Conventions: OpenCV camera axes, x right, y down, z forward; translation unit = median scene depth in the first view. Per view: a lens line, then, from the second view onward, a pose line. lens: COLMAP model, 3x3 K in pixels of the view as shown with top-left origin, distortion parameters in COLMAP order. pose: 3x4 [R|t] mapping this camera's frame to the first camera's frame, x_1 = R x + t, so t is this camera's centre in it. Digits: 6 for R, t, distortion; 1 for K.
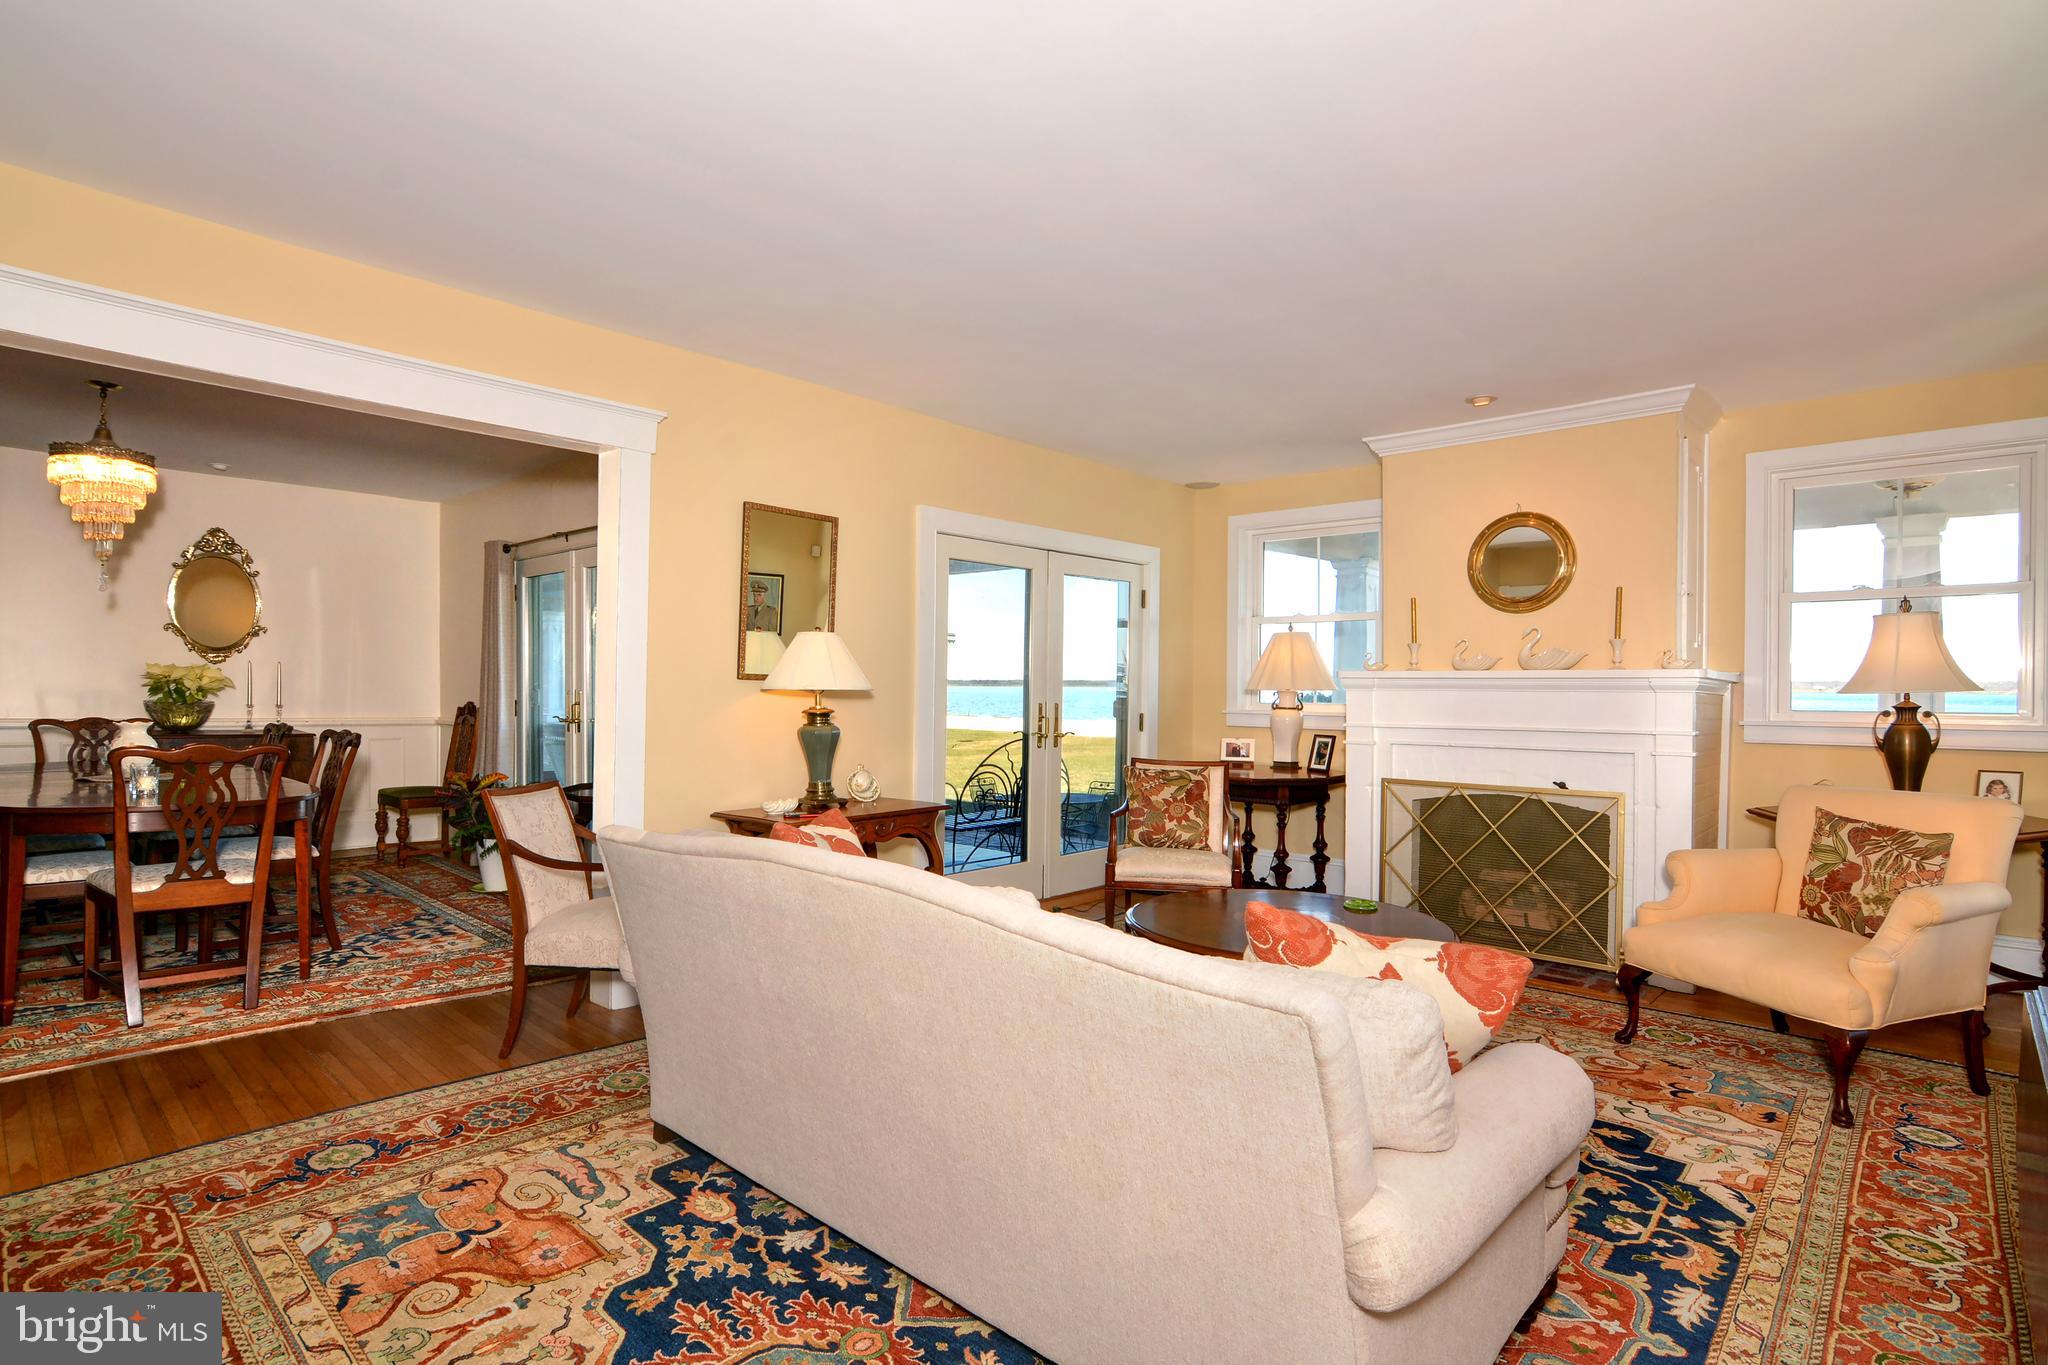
lens RADIAL K [[1002.2, 0, 979.8], [0, 1002.2, 709.4], [0, 0, 1]] dist [-0.024620, 0.008633]
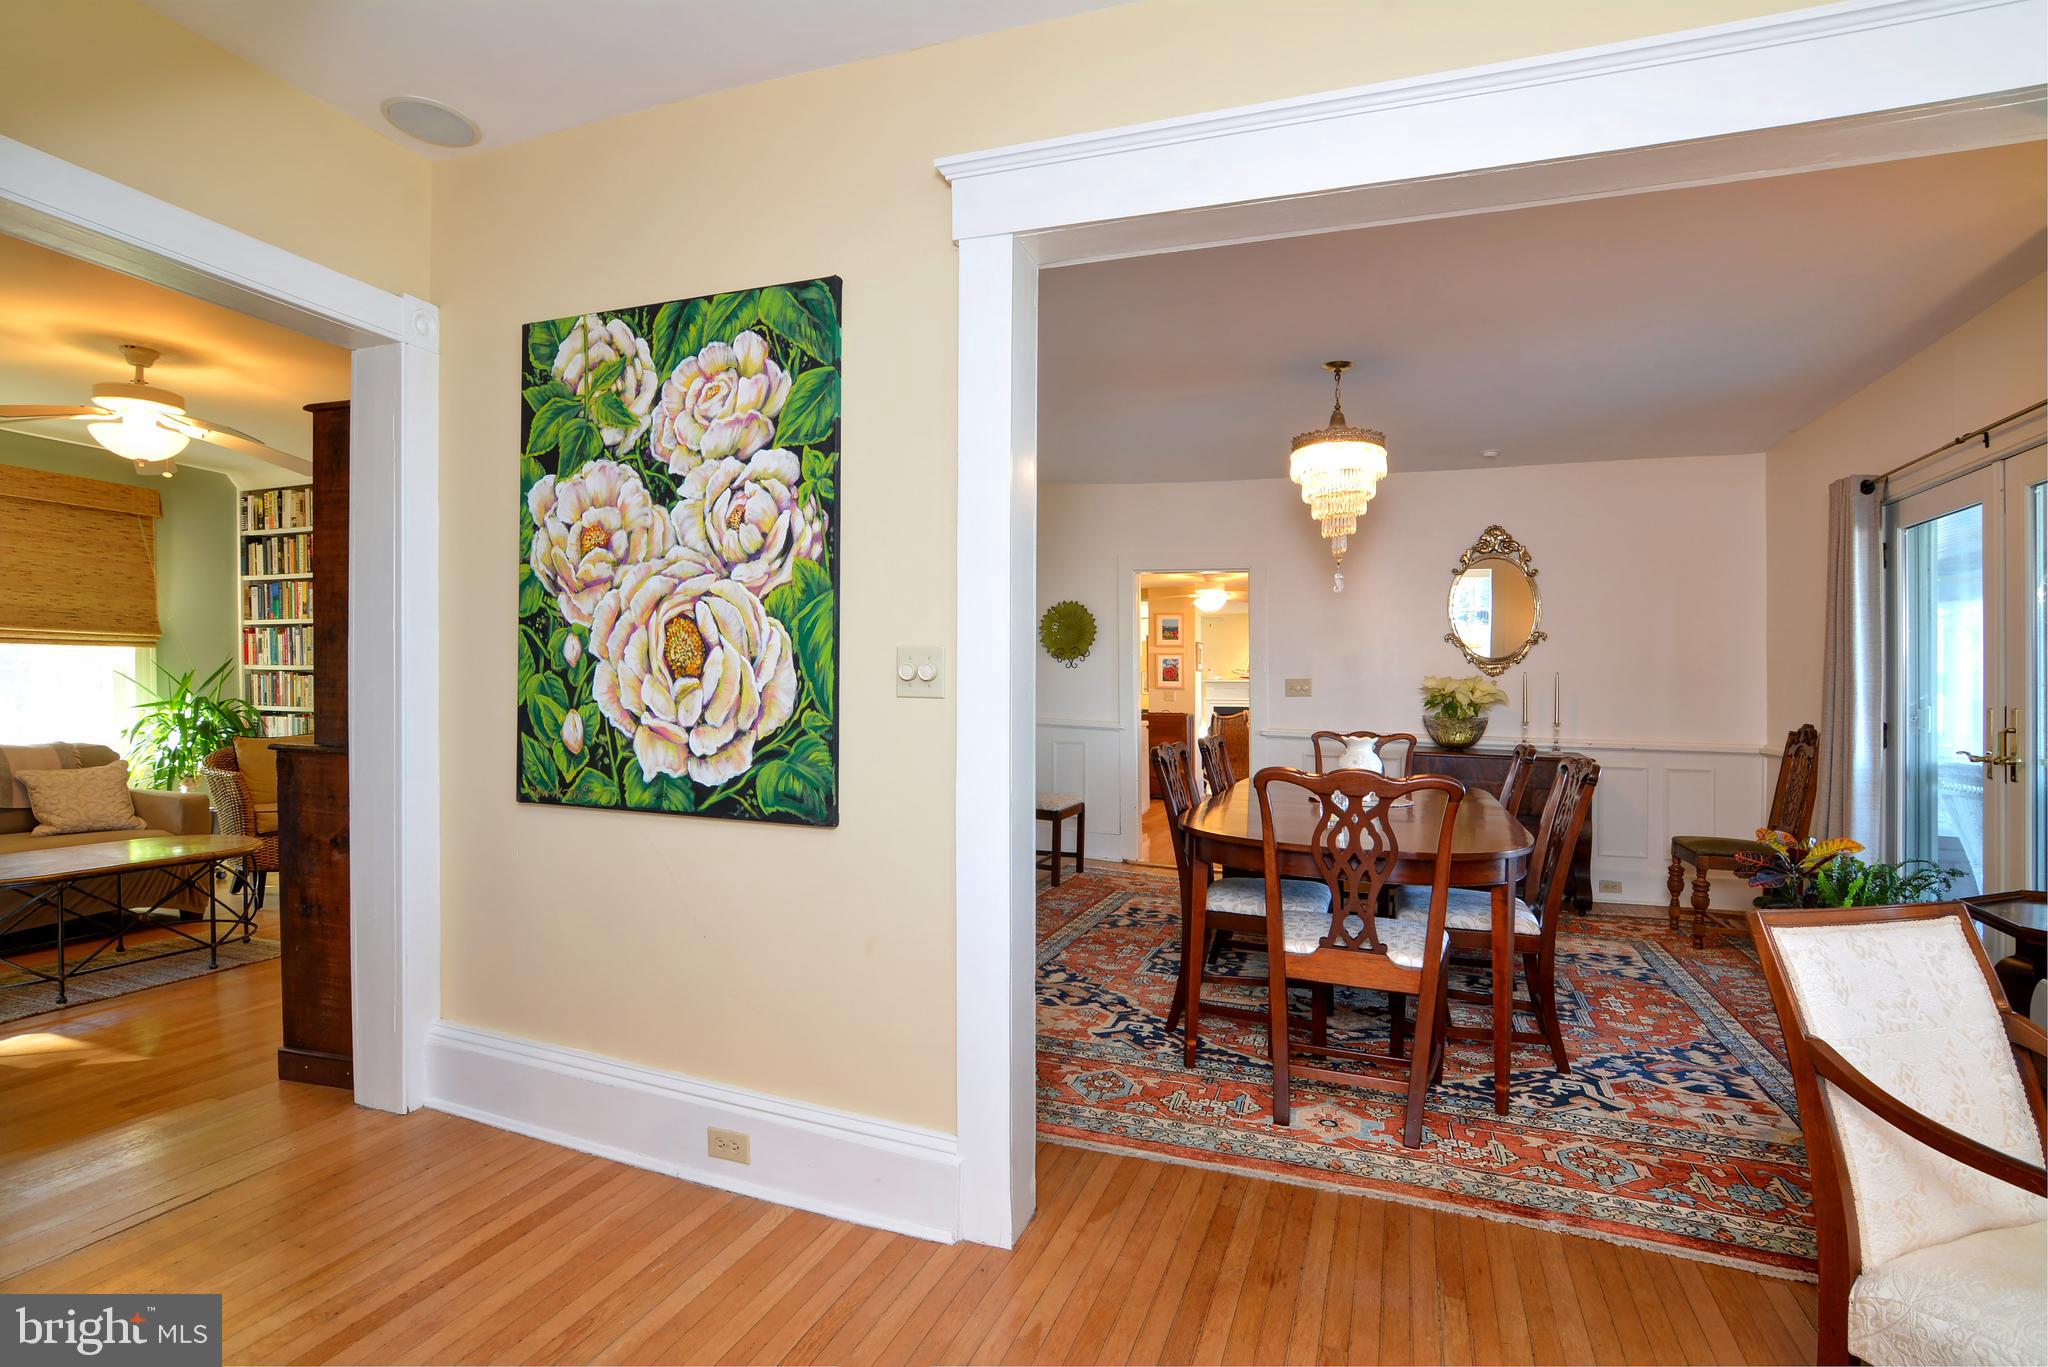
lens RADIAL K [[1002.2, 0, 1033.3], [0, 1002.2, 694.6], [0, 0, 1]] dist [-0.024620, 0.008633]
pose [[0.399930, -0.009288, -0.916499, -0.299272], [-0.026054, 0.999429, -0.021497, 0.003049], [0.916176, 0.032476, 0.399459, 0.720671]]
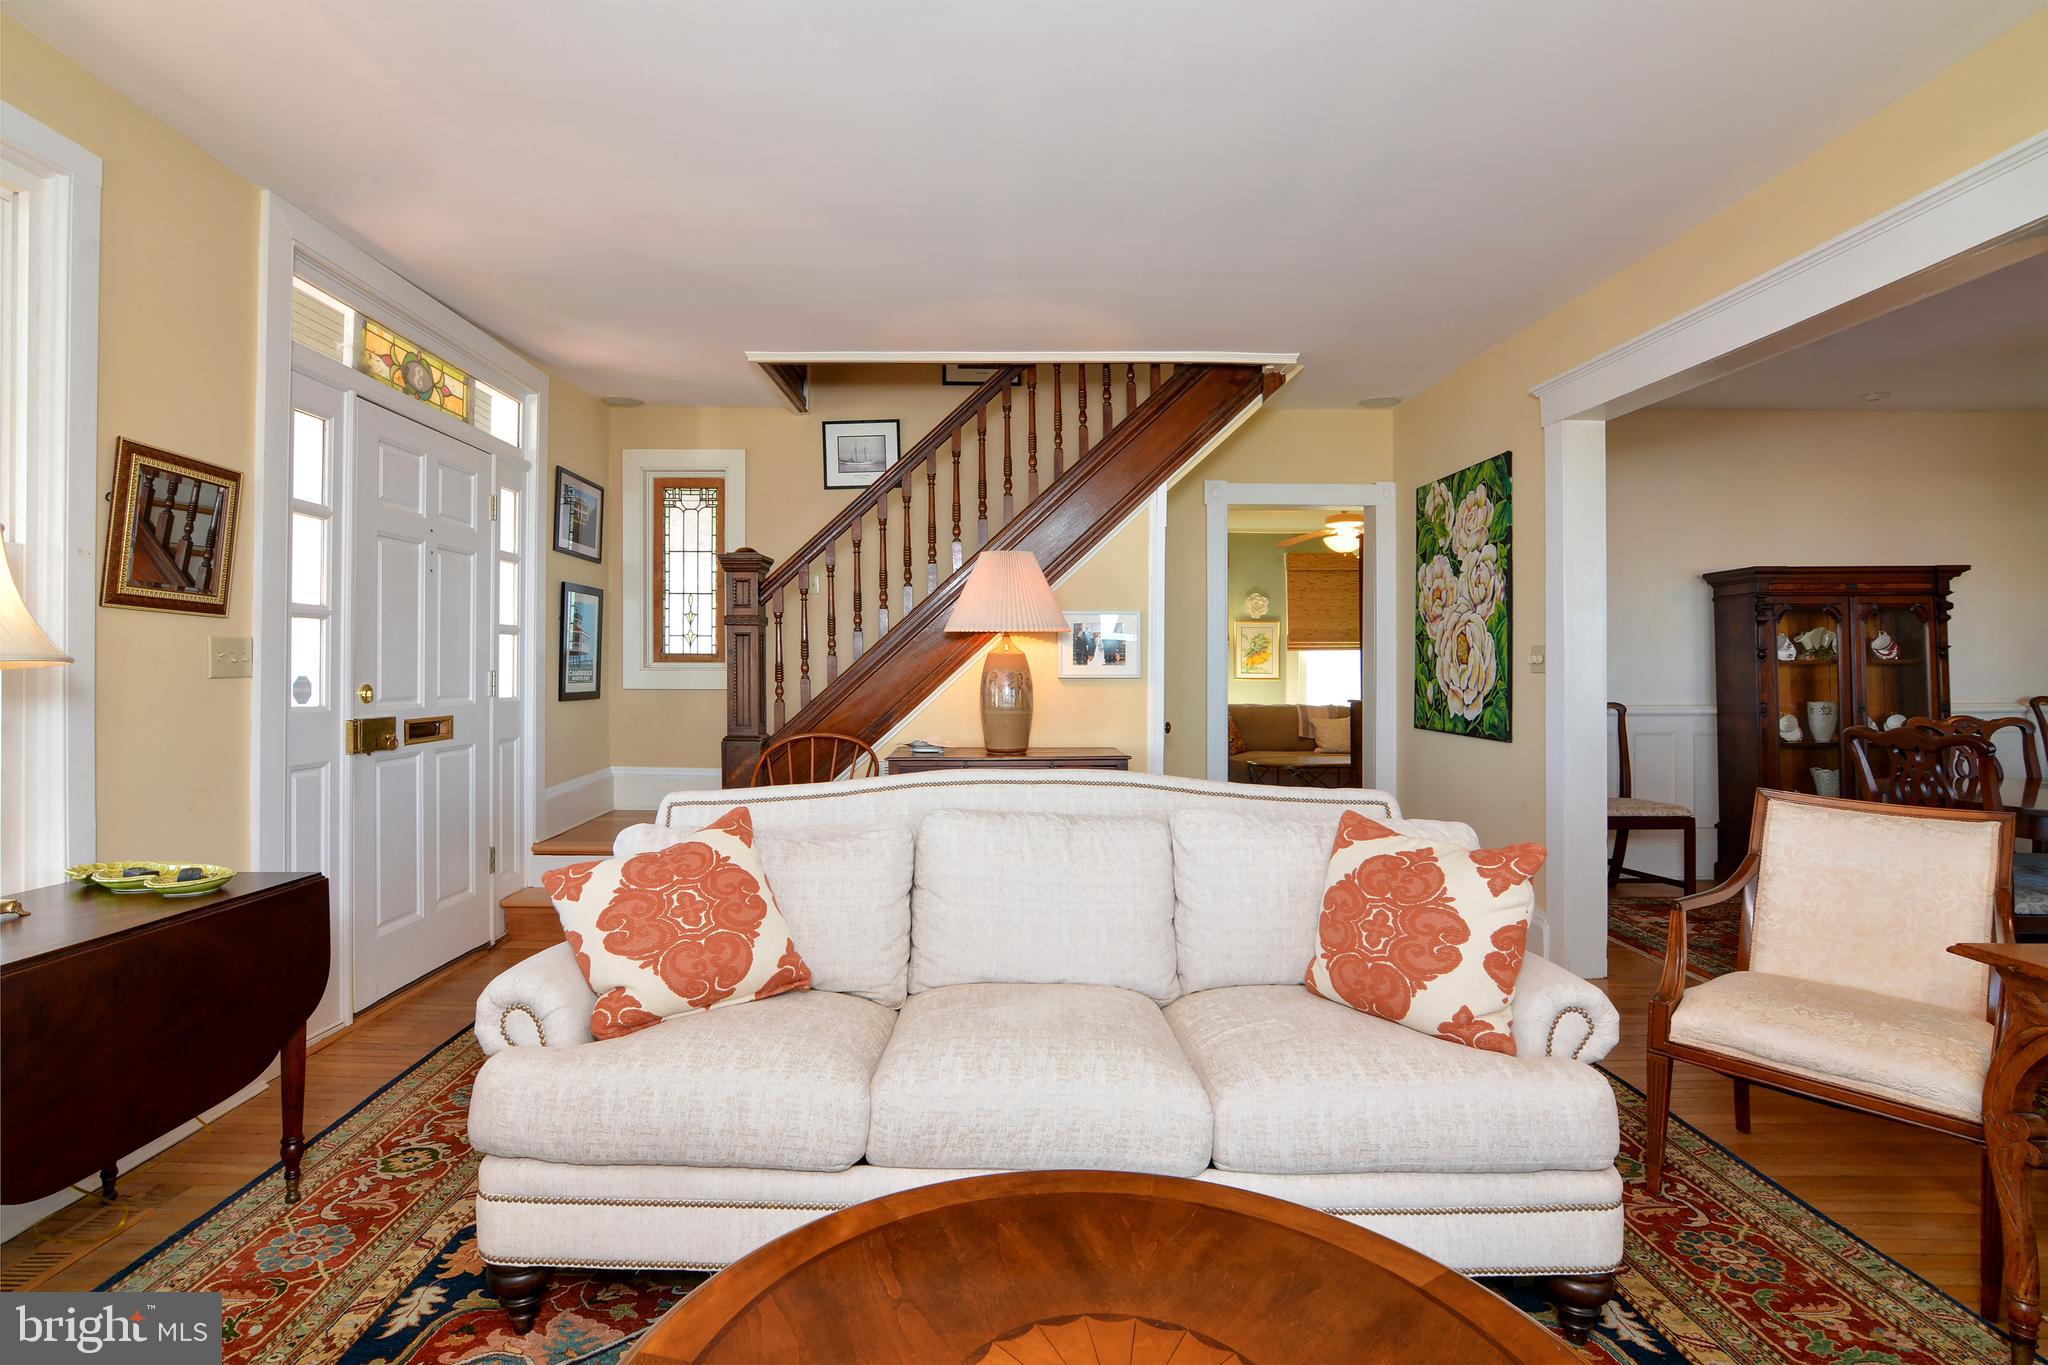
lens RADIAL K [[1040.4, 0, 956.1], [0, 1040.4, 742.2], [0, 0, 1]] dist [0.003719, 0.000302]
pose [[-0.735269, 0.029056, -0.677153, 0.746033], [-0.027639, 0.996964, 0.072790, 0.004072], [0.677212, 0.072236, -0.732233, 1.624566]]
